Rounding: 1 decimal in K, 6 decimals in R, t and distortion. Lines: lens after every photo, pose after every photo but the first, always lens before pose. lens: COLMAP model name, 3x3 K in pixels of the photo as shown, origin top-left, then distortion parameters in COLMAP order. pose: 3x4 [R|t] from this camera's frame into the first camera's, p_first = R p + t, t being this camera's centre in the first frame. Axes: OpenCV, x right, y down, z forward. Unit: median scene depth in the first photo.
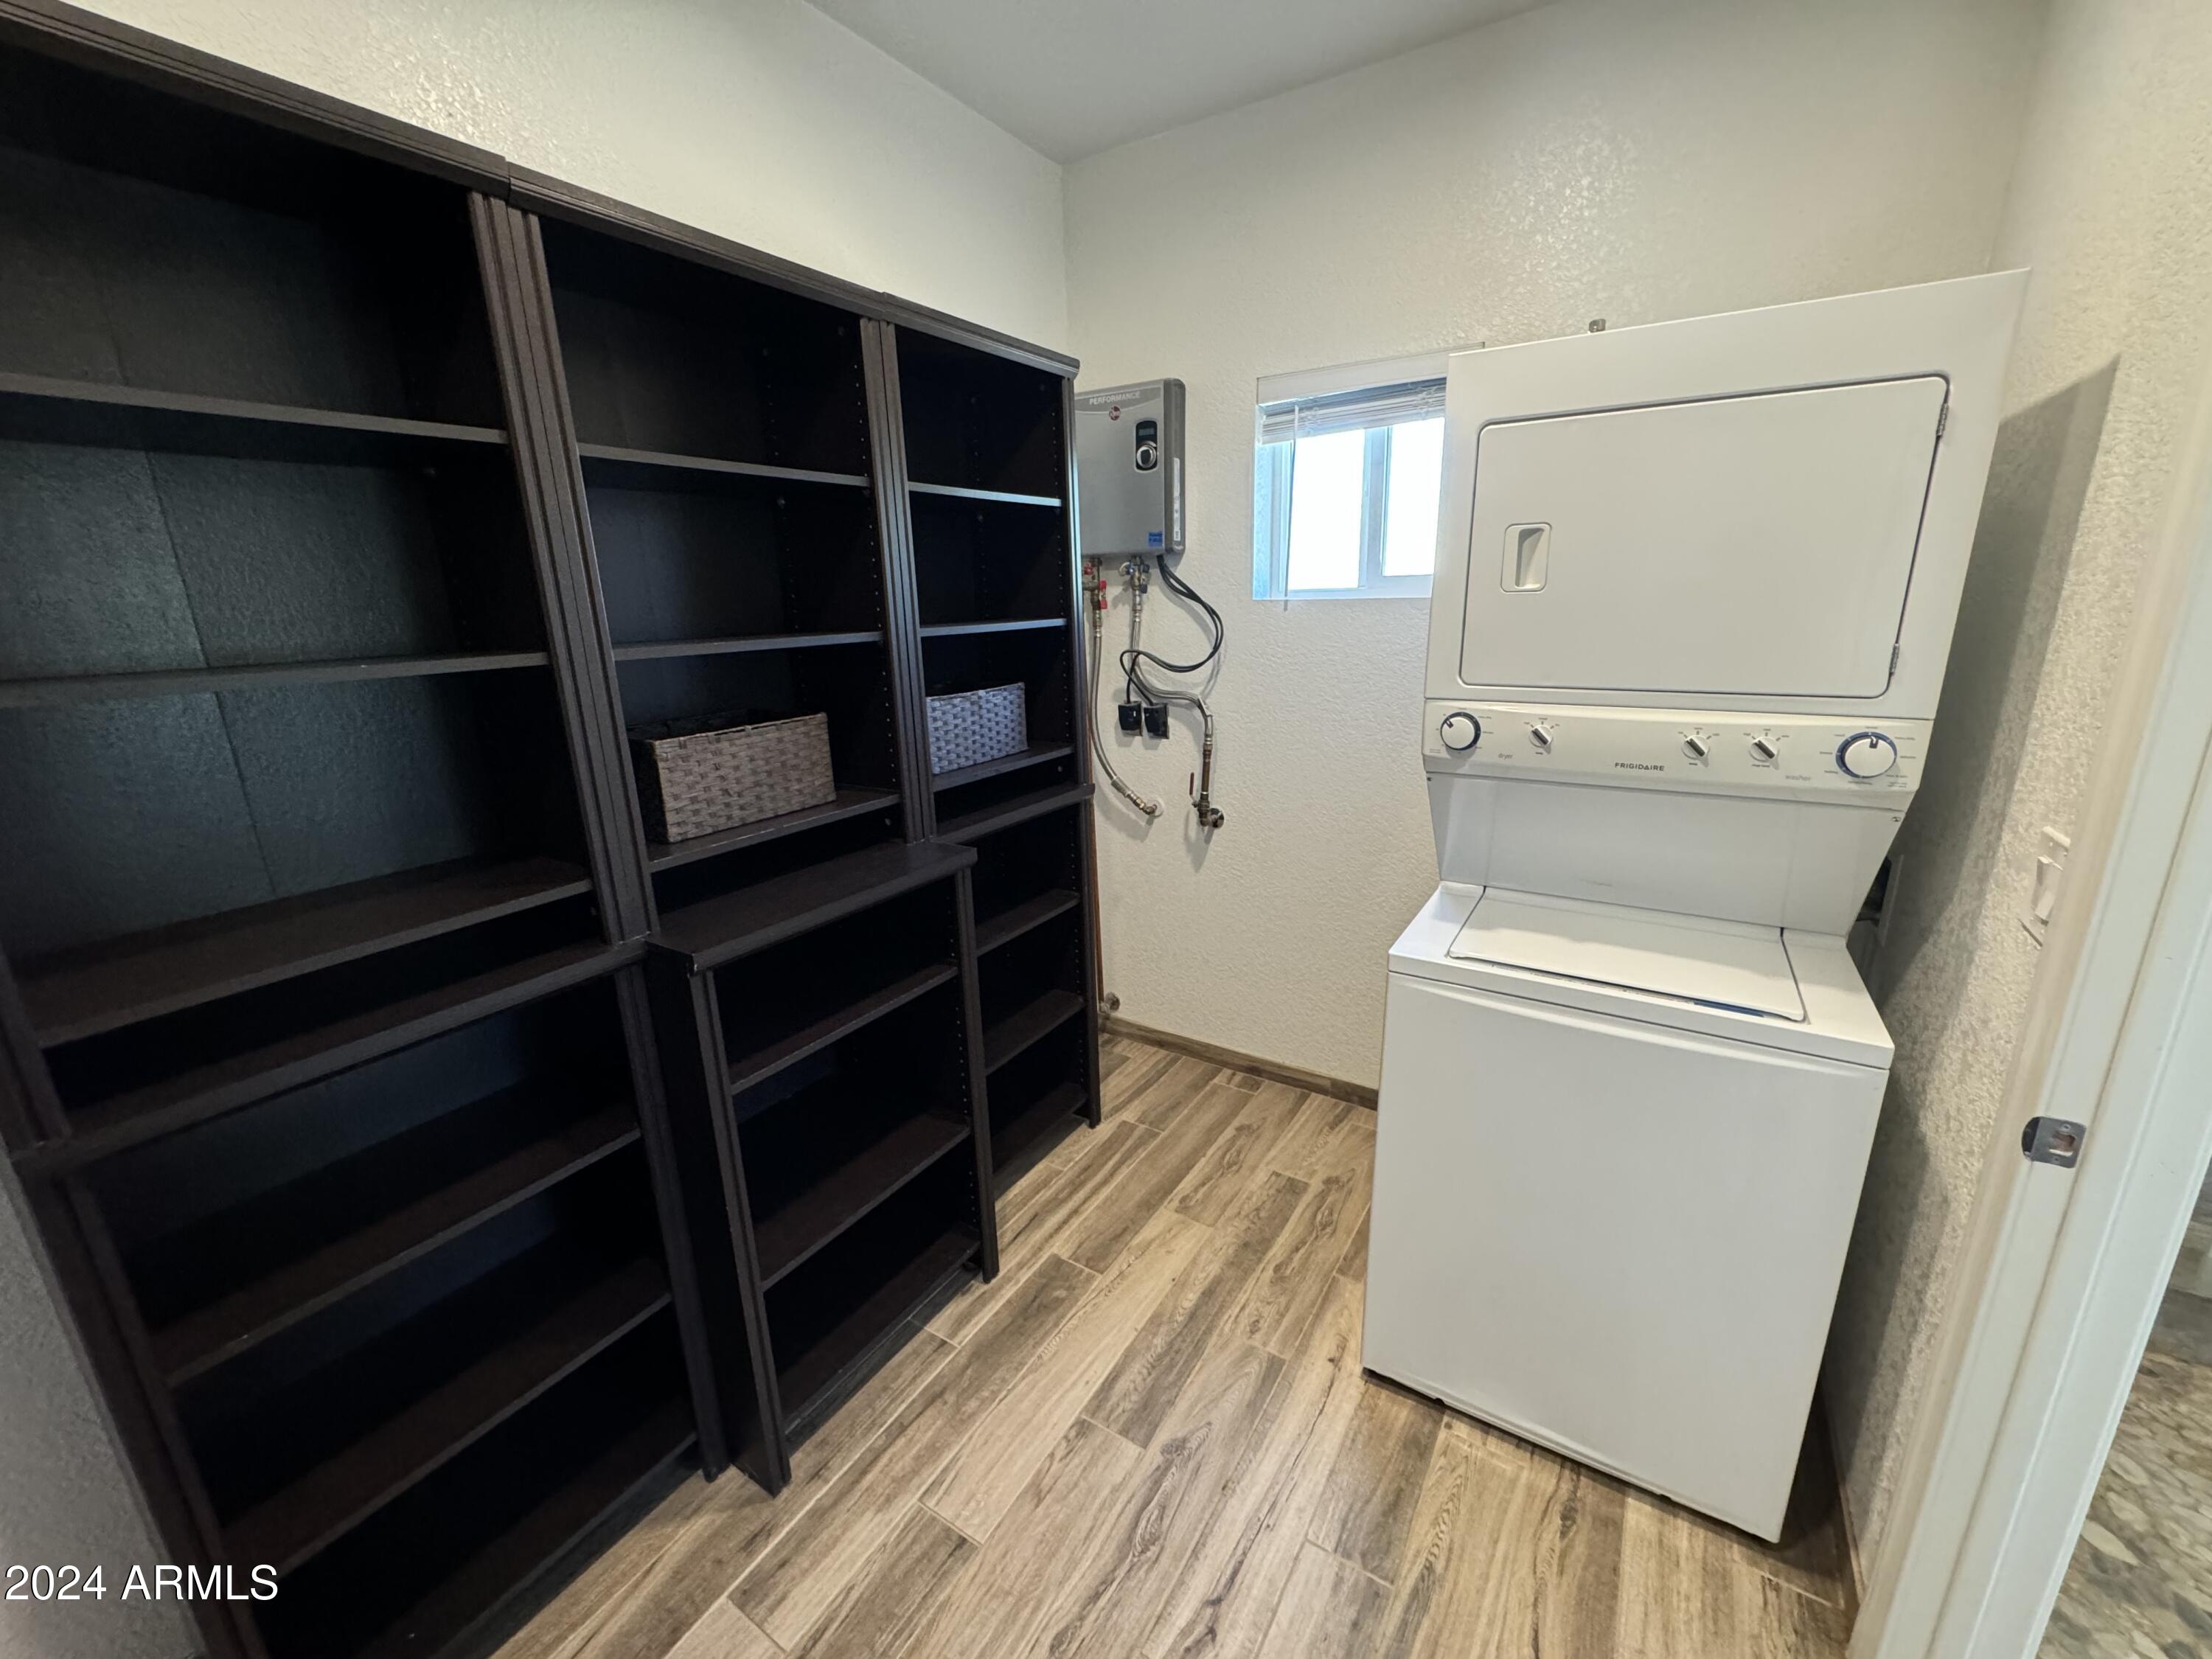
lens RADIAL K [[882.4, 0, 1106.0], [0, 882.4, 829.5], [0, 0, 1]] dist [-0.002508, -0.000234]
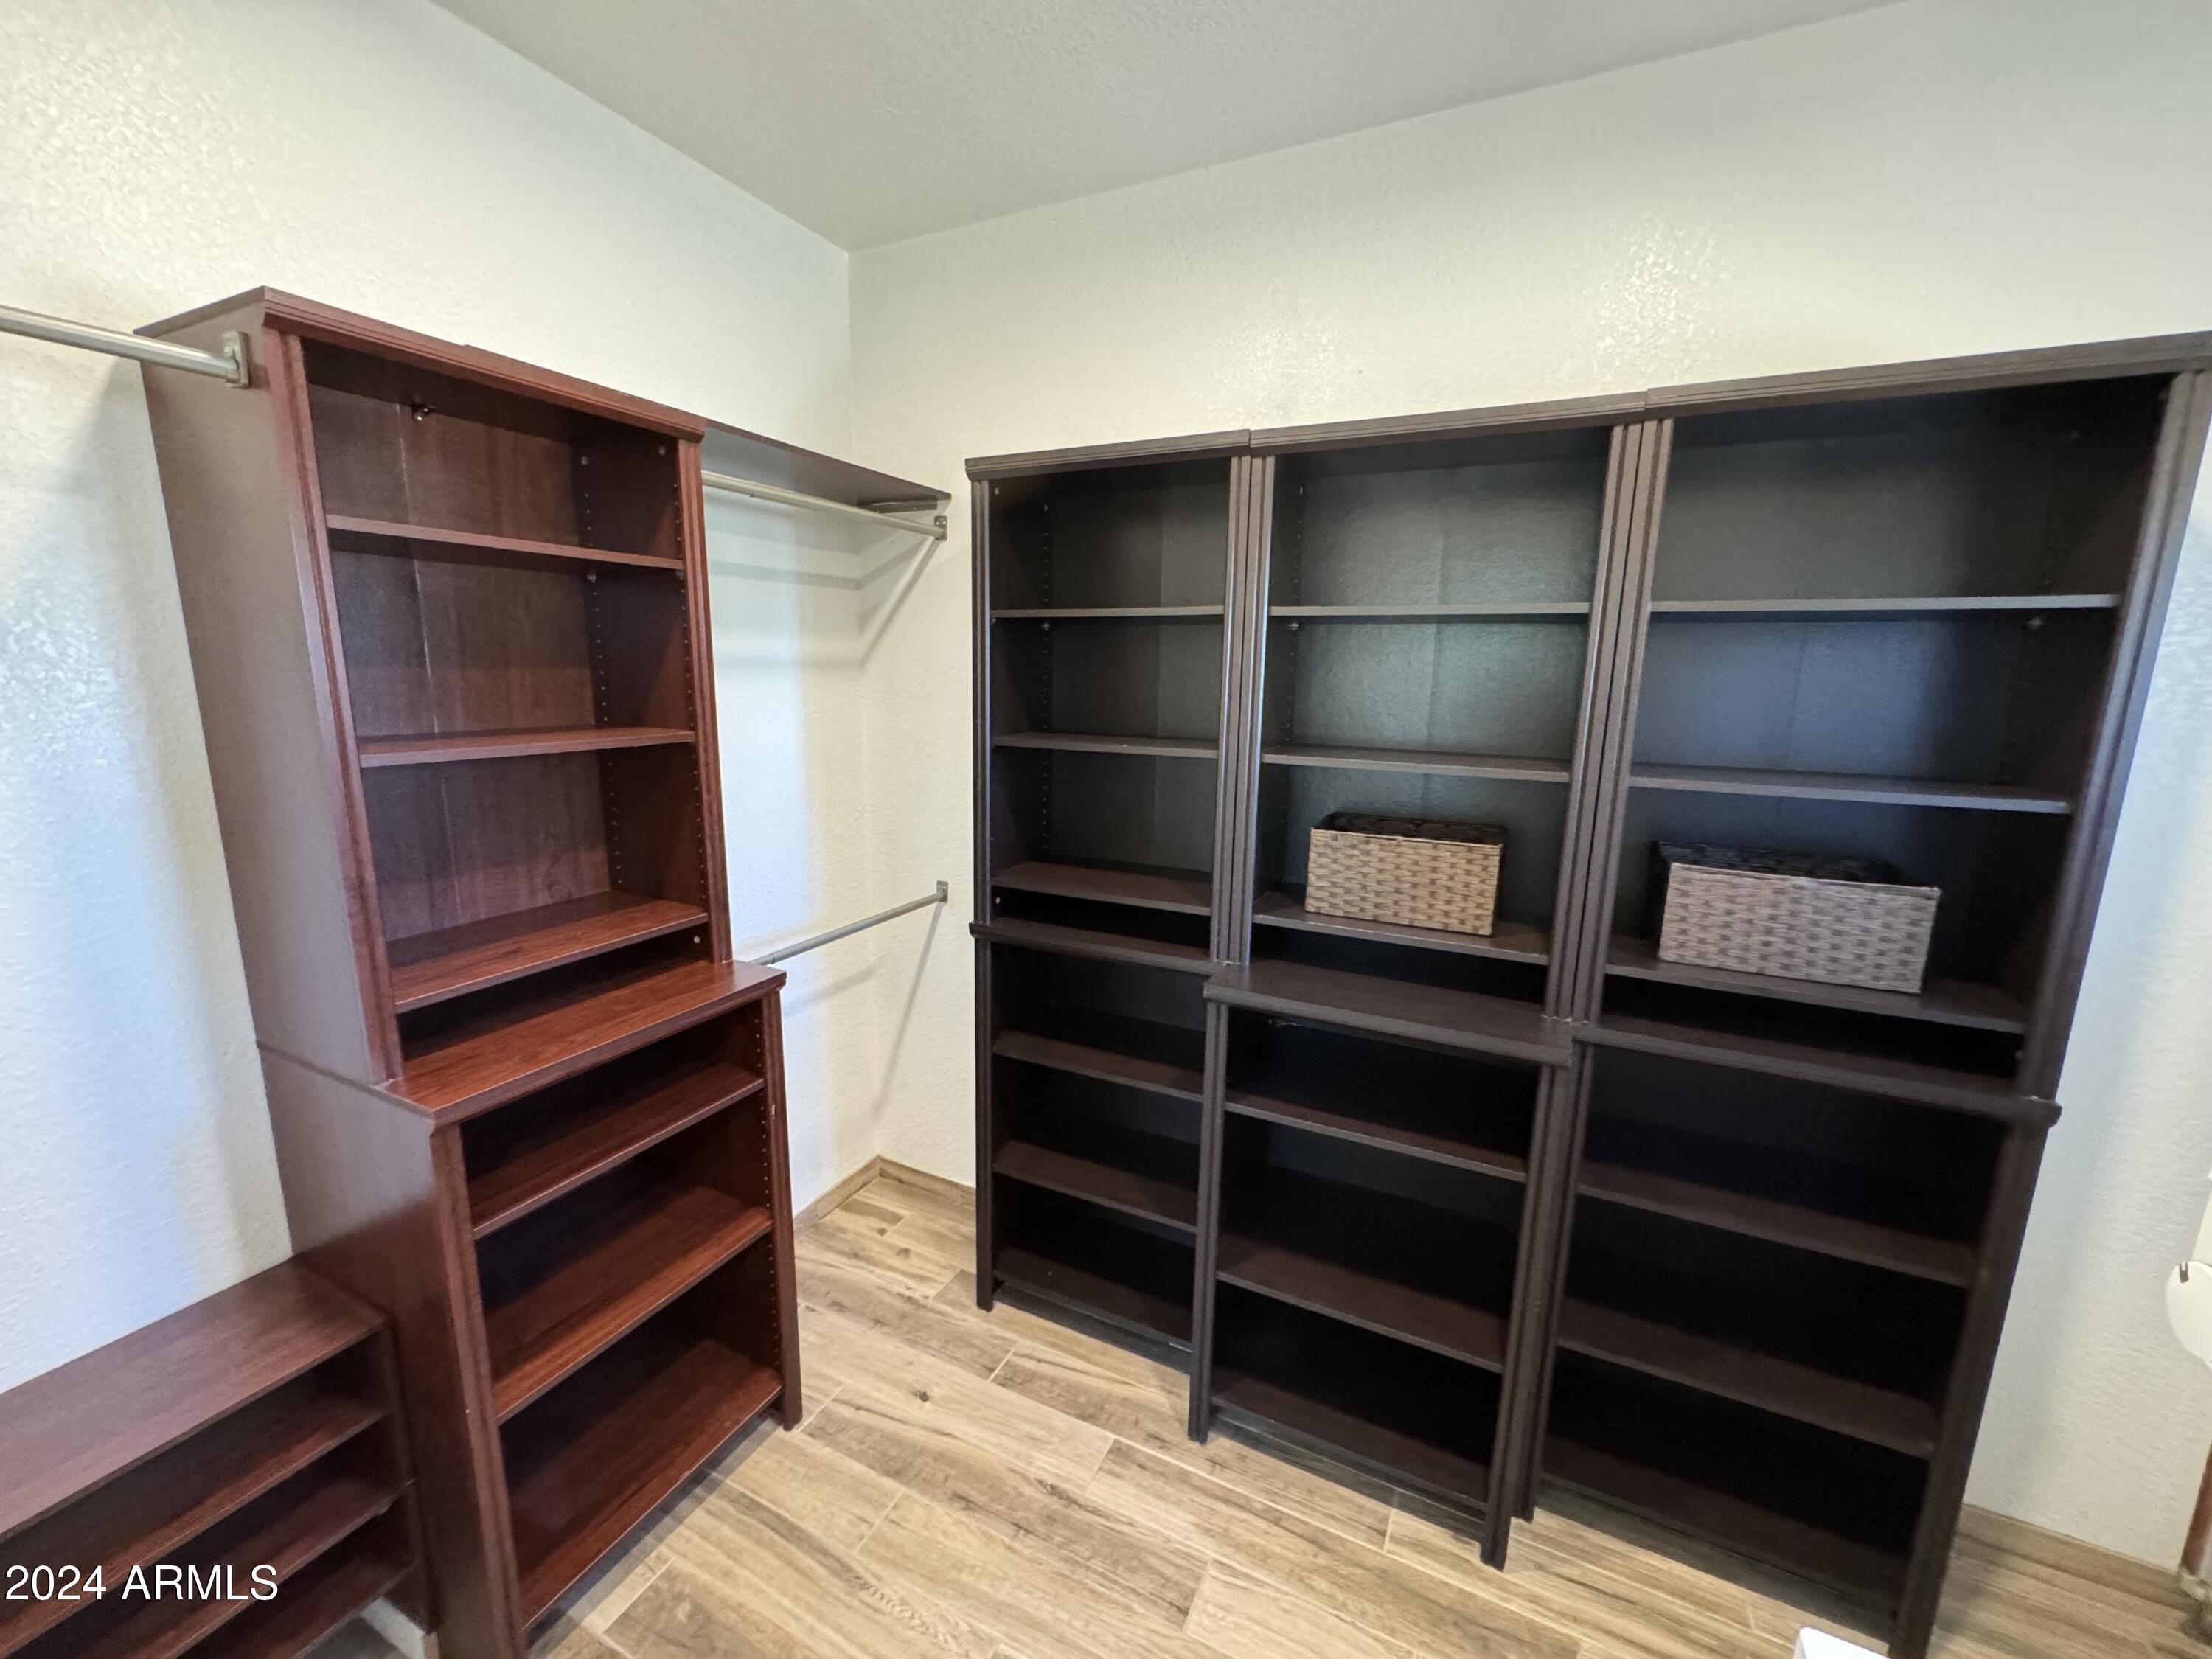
lens RADIAL K [[882.4, 0, 1106.0], [0, 882.4, 829.5], [0, 0, 1]] dist [-0.002508, -0.000234]
pose [[0.110435, 0.211540, -0.971110, 0.601900], [-0.276510, 0.945051, 0.174418, -0.213658], [0.954645, 0.249260, 0.162860, 0.471108]]
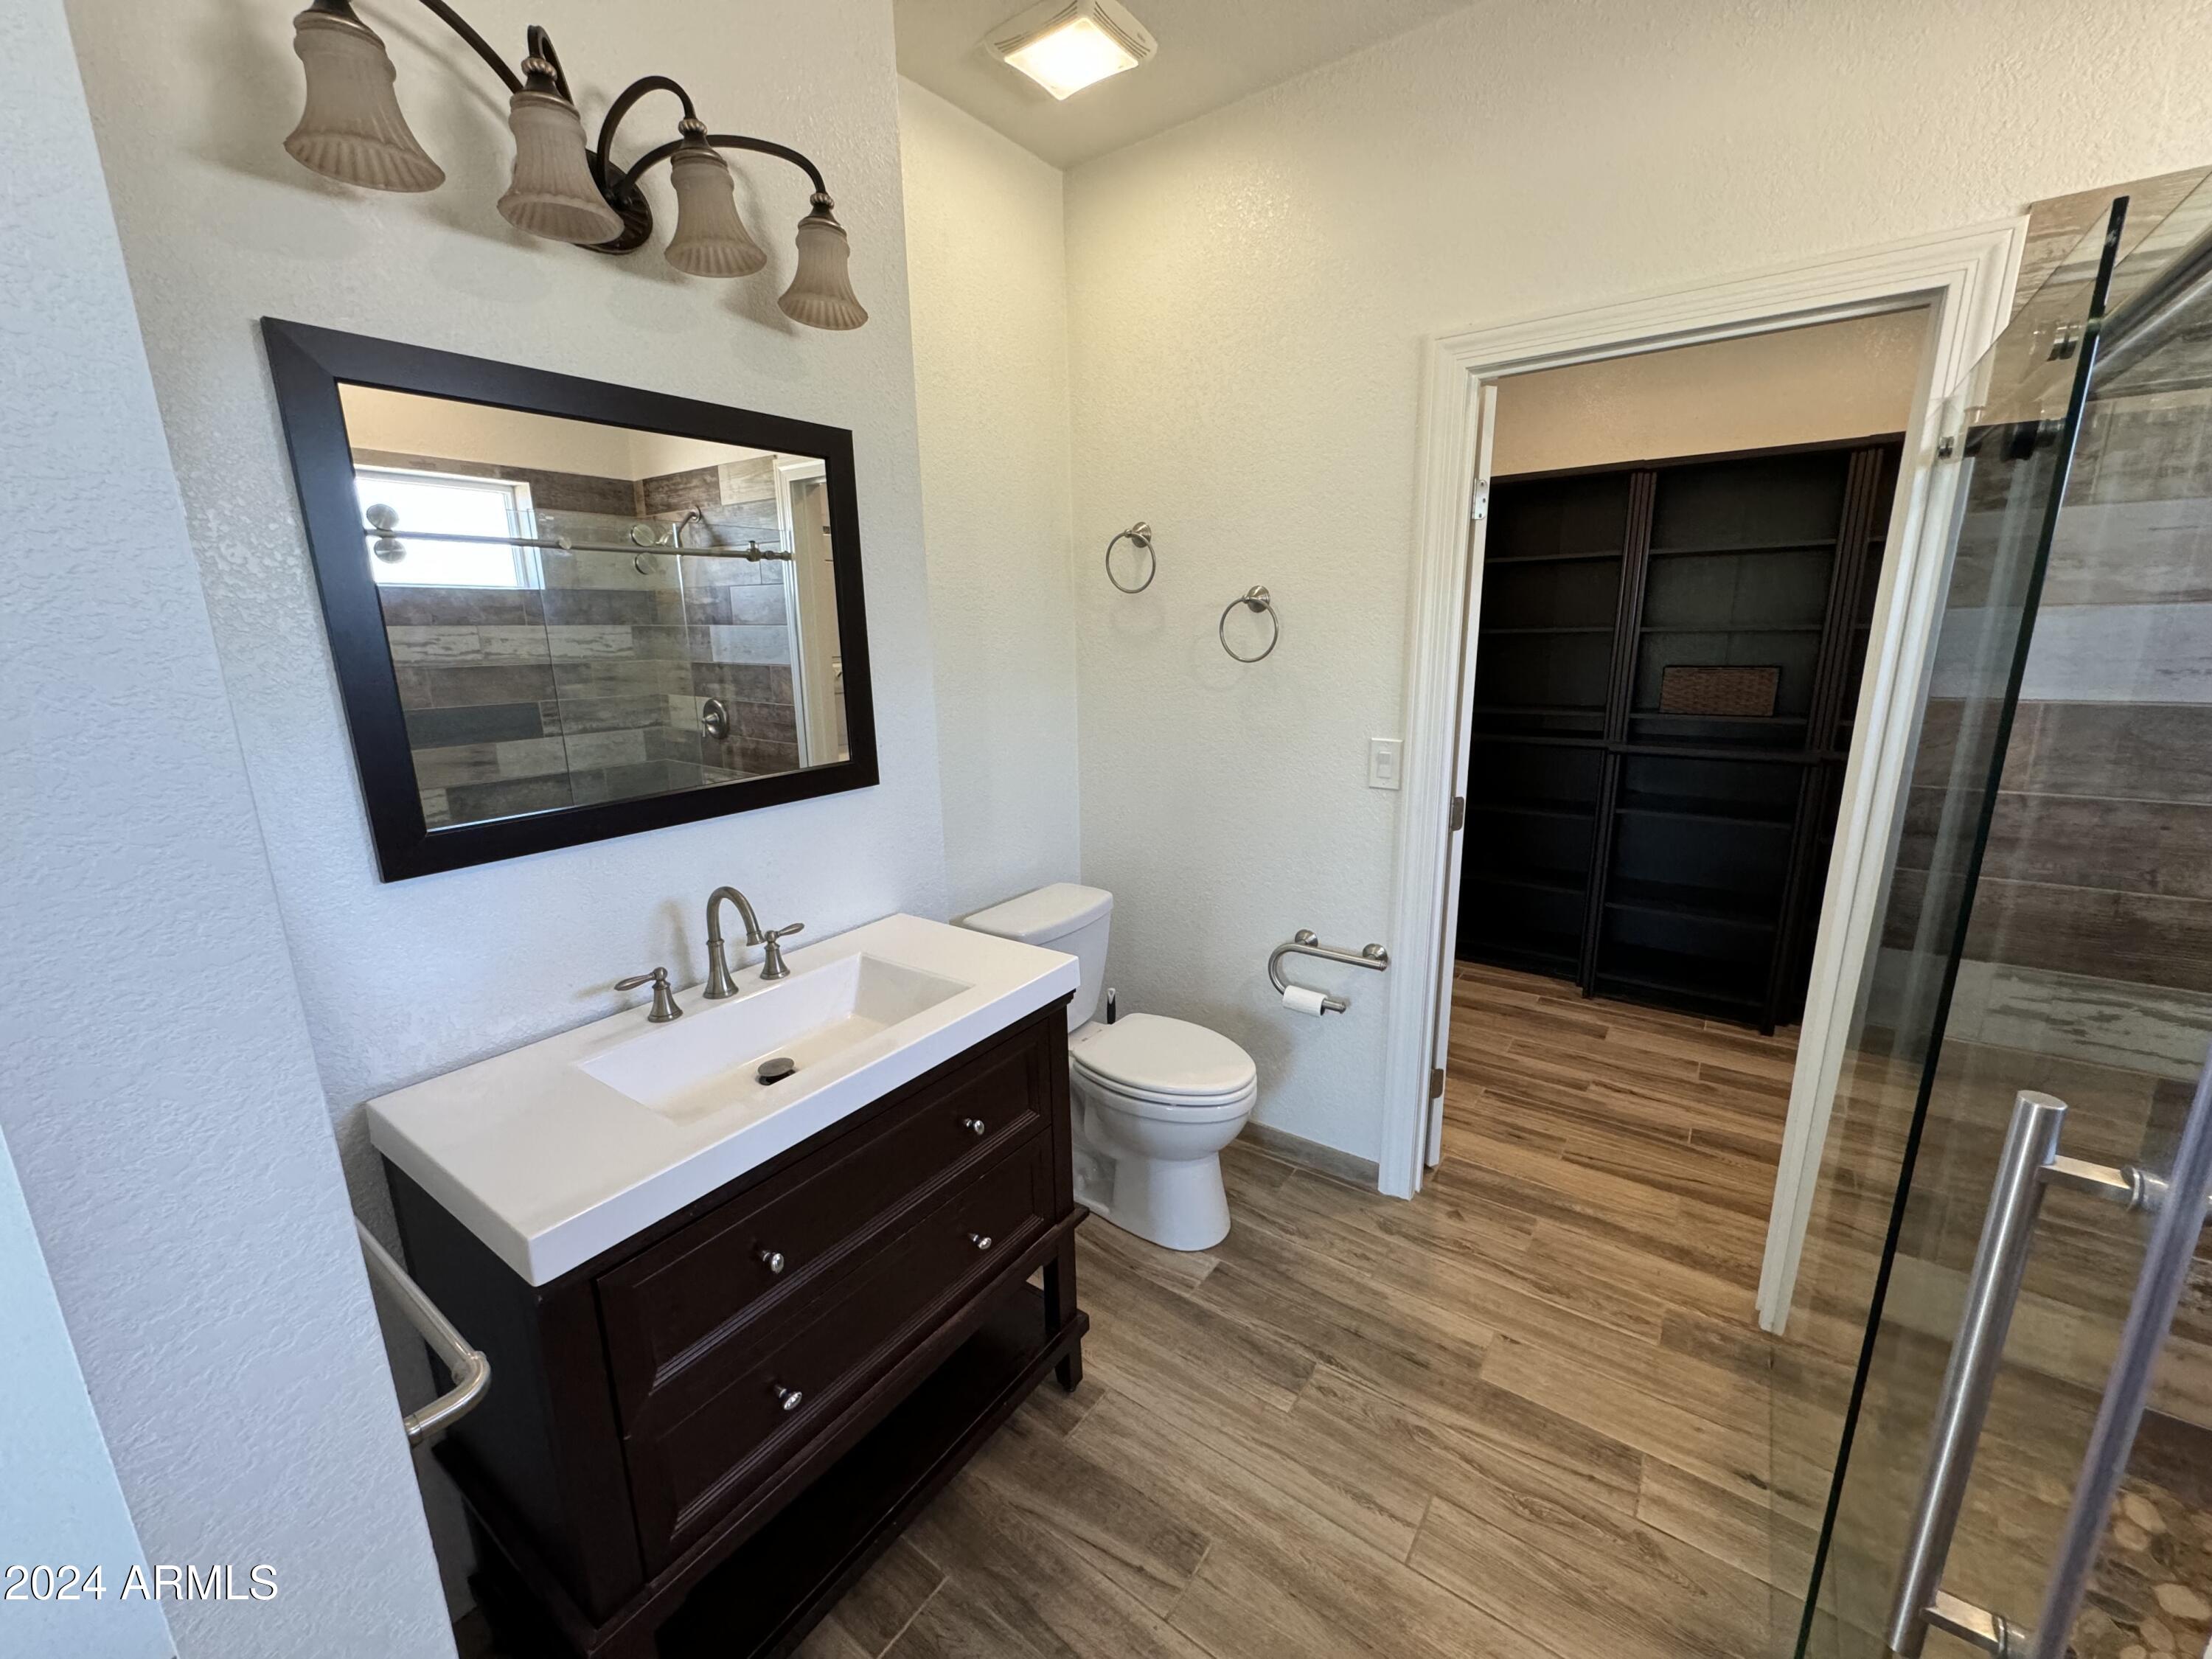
lens RADIAL K [[882.4, 0, 1106.0], [0, 882.4, 829.5], [0, 0, 1]] dist [-0.002508, -0.000234]
pose [[-0.069526, 0.246346, -0.966685, 1.783004], [-0.238418, 0.936845, 0.255889, 0.053429], [0.968671, 0.248266, -0.006402, -0.294031]]
